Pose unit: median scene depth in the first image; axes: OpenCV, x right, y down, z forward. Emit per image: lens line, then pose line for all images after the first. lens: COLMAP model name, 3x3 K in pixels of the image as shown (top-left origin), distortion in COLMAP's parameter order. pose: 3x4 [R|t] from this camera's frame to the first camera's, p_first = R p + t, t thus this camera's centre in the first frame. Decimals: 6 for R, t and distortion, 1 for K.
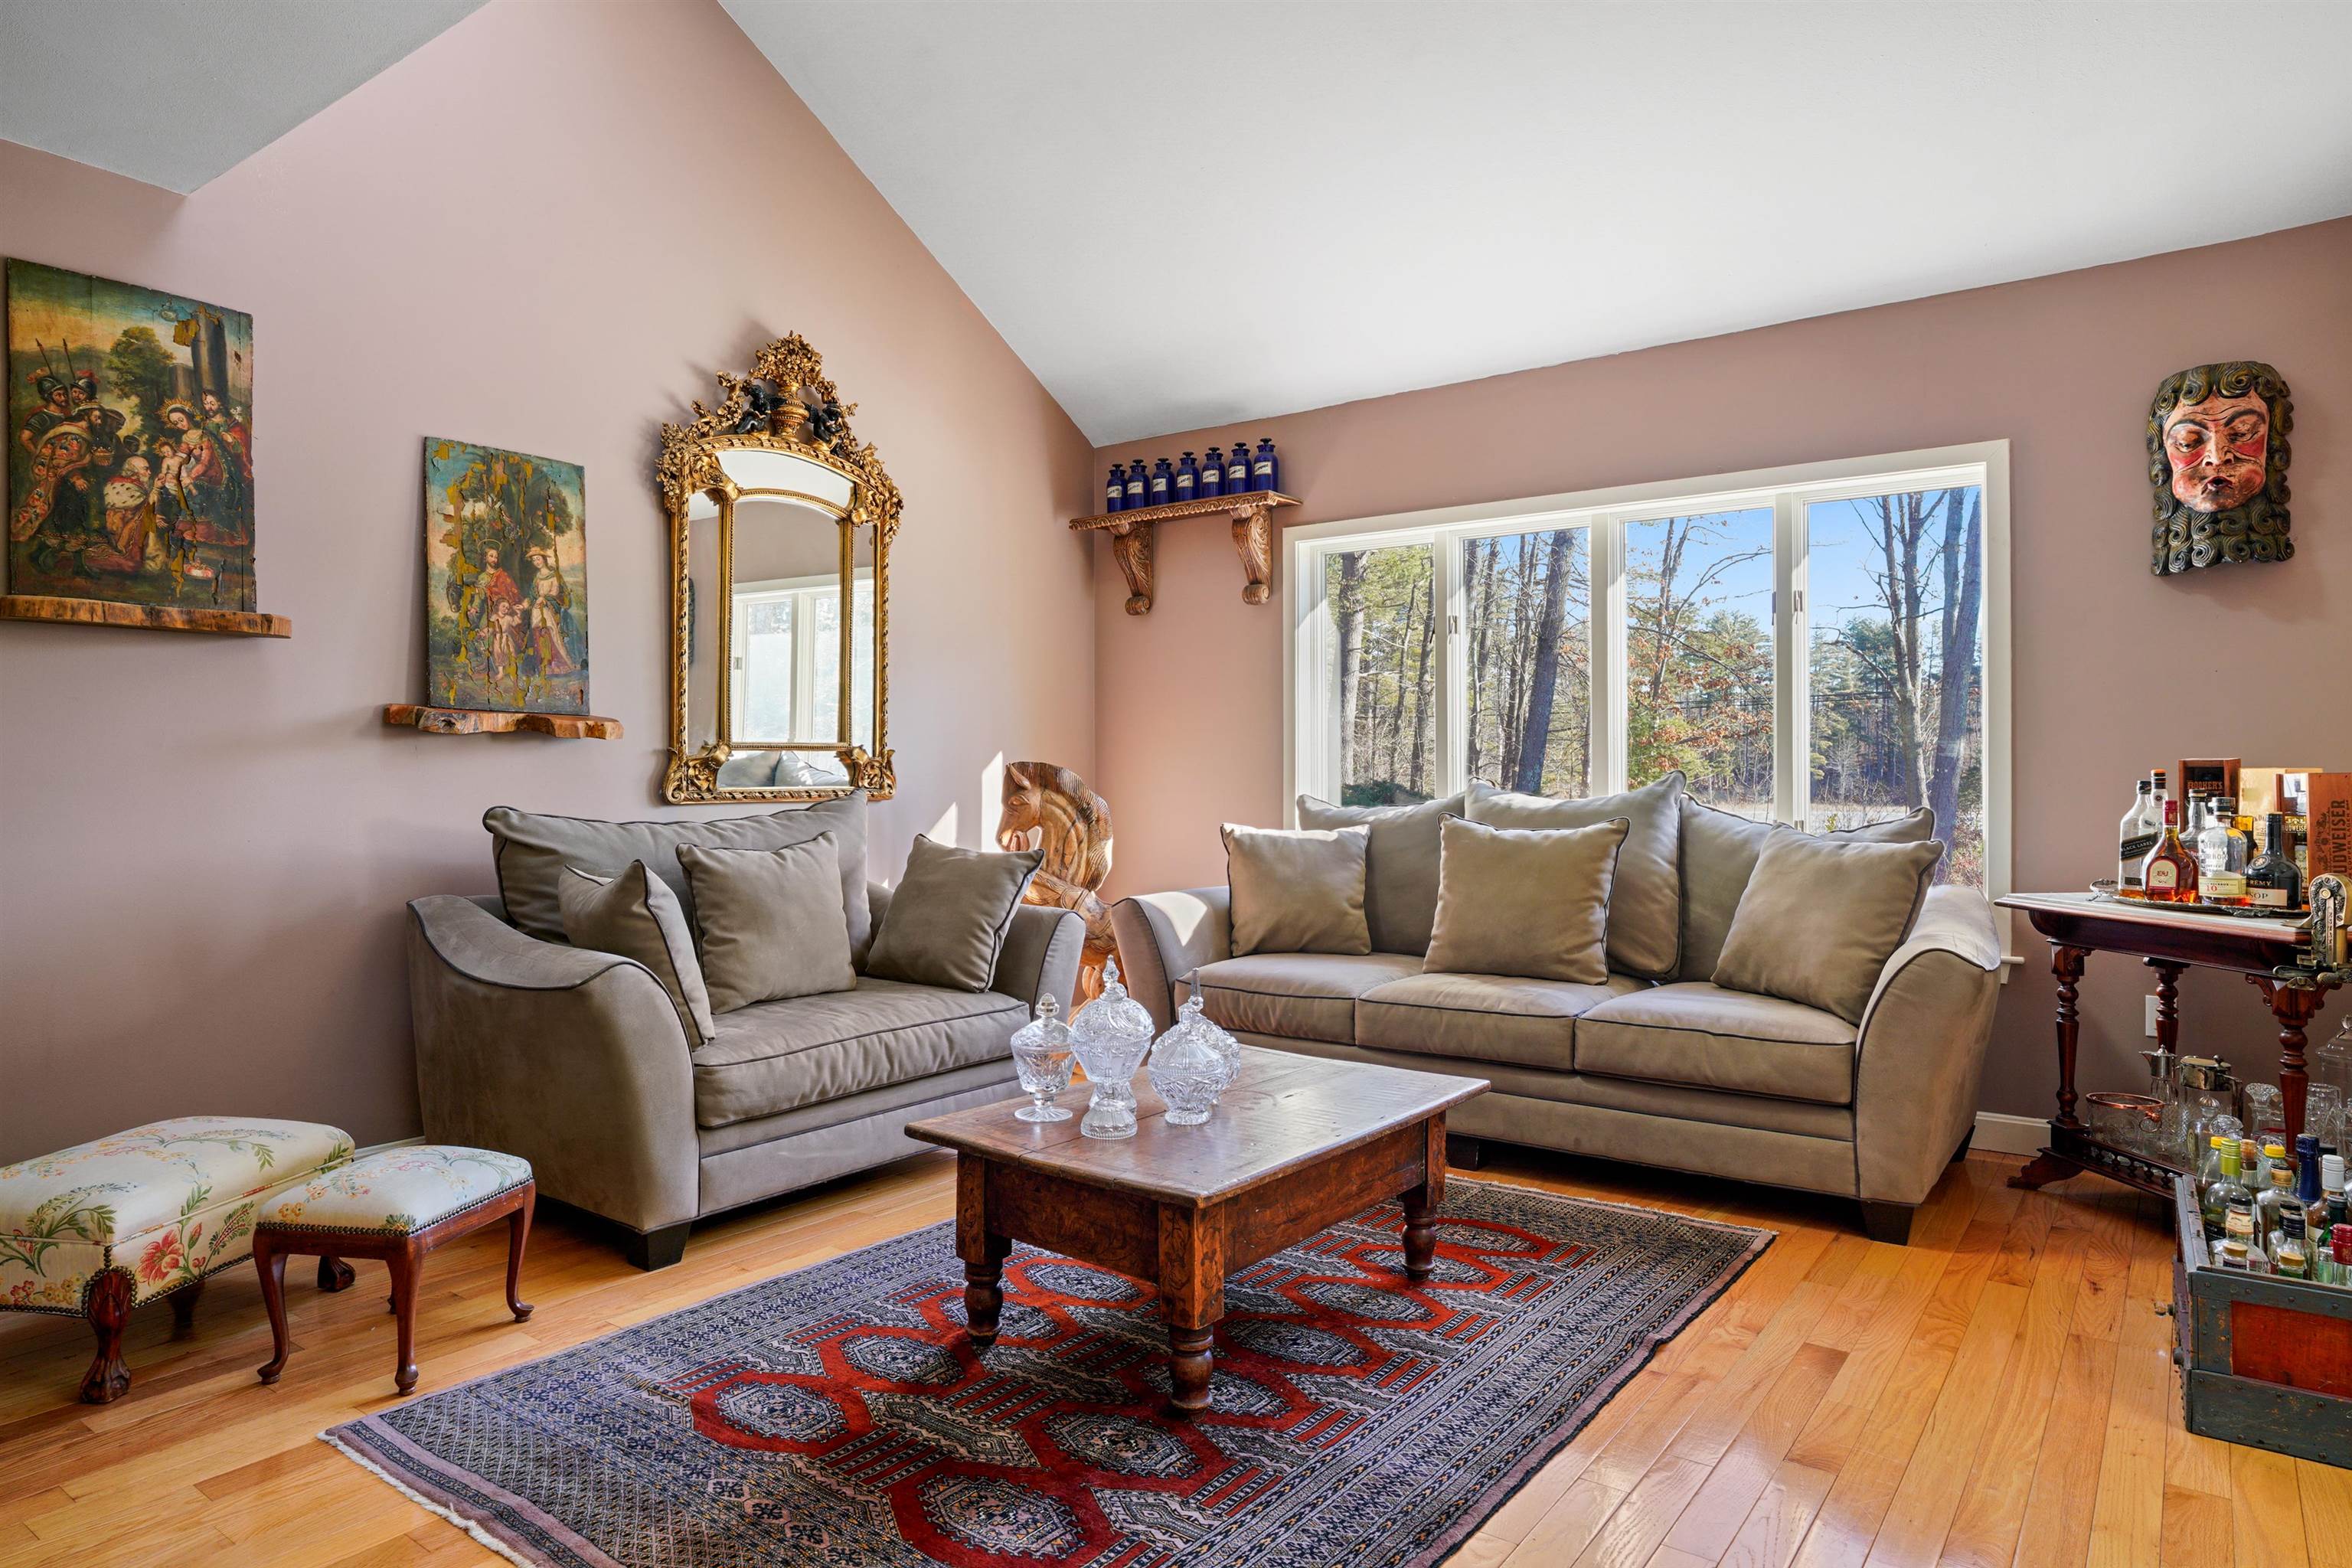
lens RADIAL K [[1372.8, 0, 1179.8], [0, 1372.8, 768.1], [0, 0, 1]] dist [-0.000181, 0.000908]
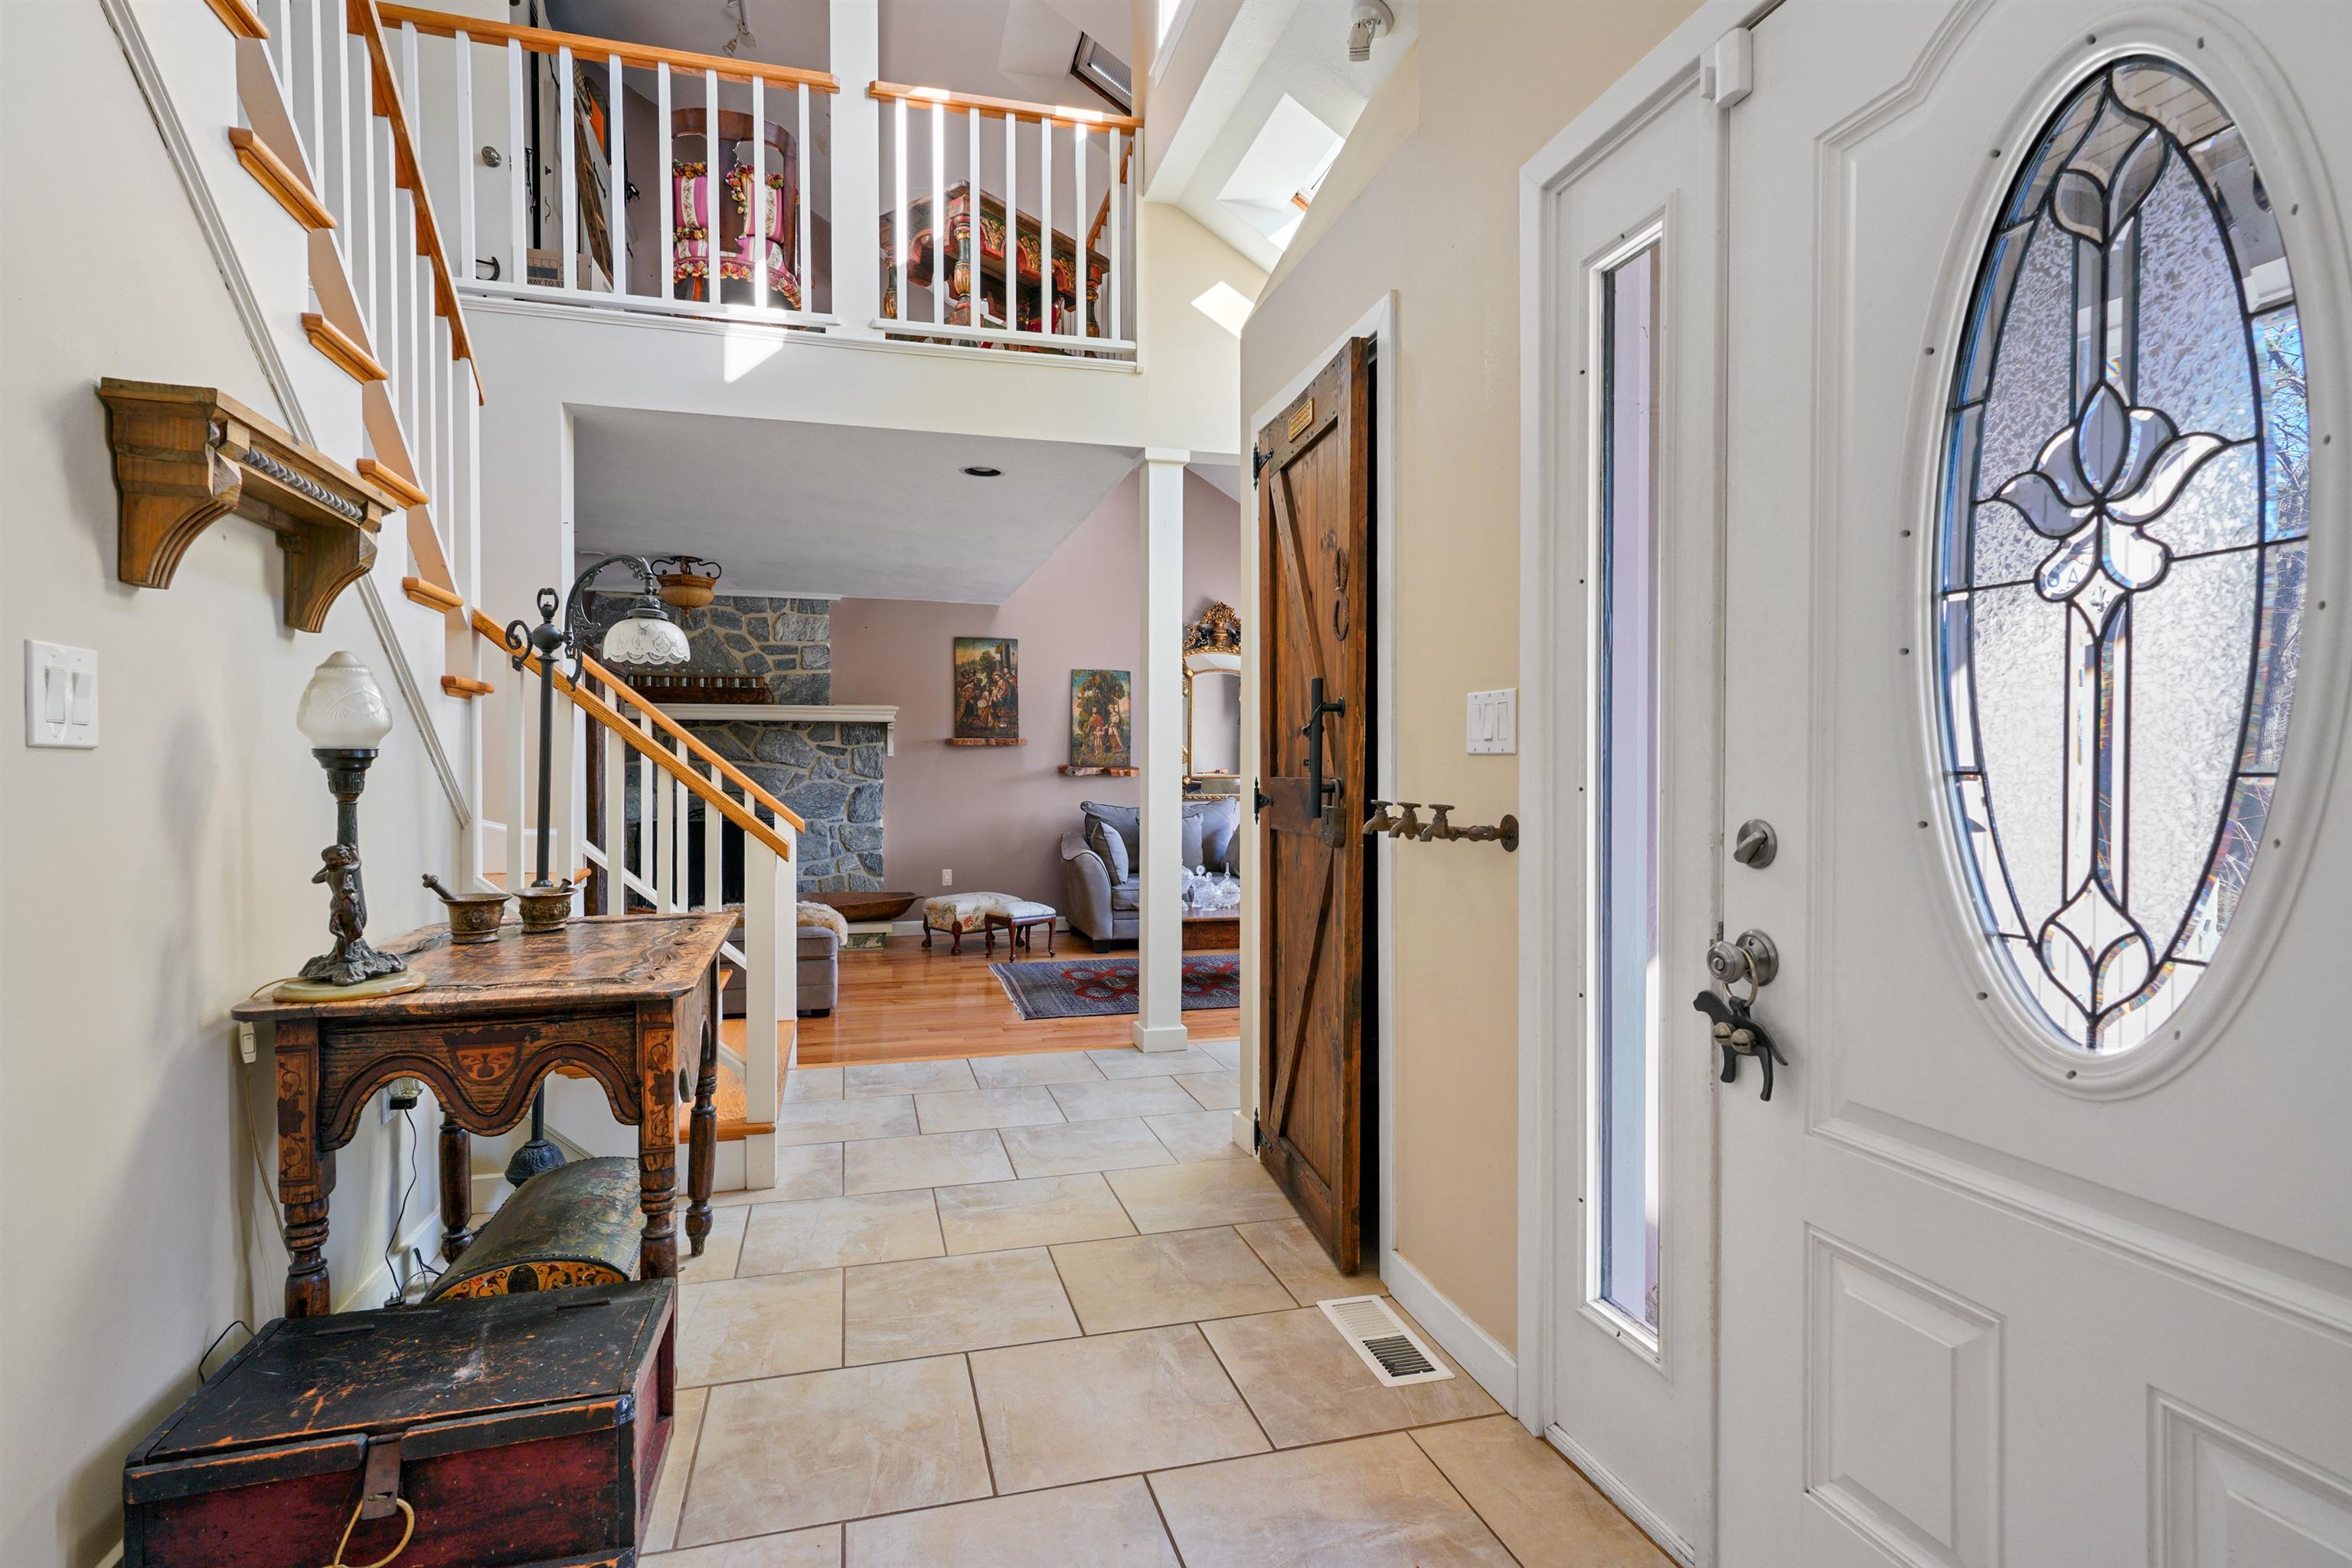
lens RADIAL K [[1120.6, 0, 1171.3], [0, 1120.6, 792.8], [0, 0, 1]] dist [0.001711, -0.000027]
pose [[0.793677, 0.012188, -0.608217, 1.114440], [-0.001871, 0.999843, 0.017595, -0.033087], [0.608337, -0.012827, 0.793576, -0.774810]]
